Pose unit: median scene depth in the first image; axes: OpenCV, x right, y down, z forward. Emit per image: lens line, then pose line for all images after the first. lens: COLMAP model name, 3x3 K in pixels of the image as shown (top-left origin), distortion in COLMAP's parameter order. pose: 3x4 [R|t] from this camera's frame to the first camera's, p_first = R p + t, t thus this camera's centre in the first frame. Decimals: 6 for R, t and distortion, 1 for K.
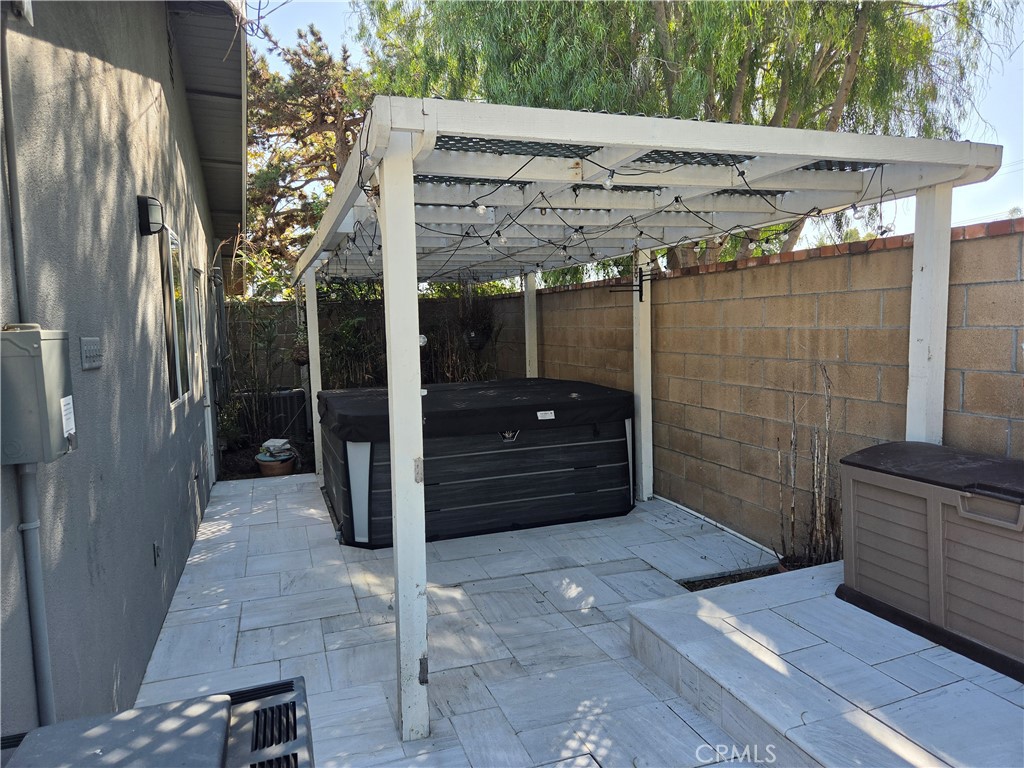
lens RADIAL K [[681.1, 0, 512.1], [0, 681.1, 414.2], [0, 0, 1]] dist [0.078916, -0.053271]
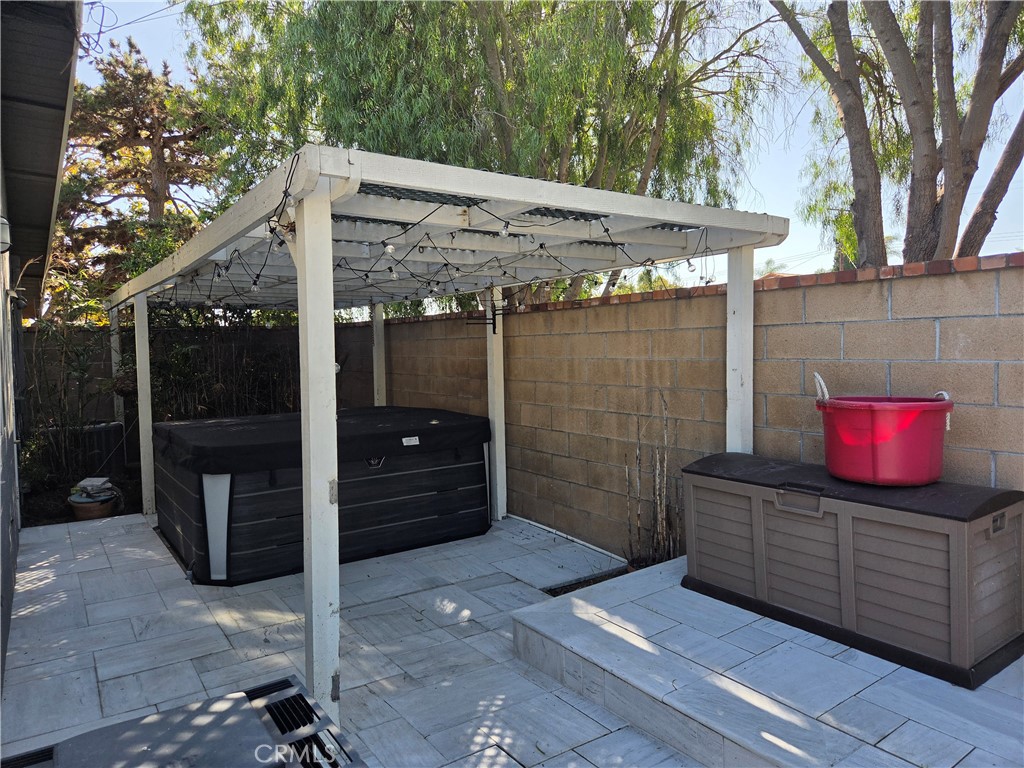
lens RADIAL K [[681.1, 0, 512.1], [0, 681.1, 414.2], [0, 0, 1]] dist [0.078916, -0.053271]
pose [[0.966523, -0.015826, 0.256093, -0.085815], [0.026869, 0.998851, -0.039679, 0.007642], [-0.255171, 0.045231, 0.965837, -0.054990]]
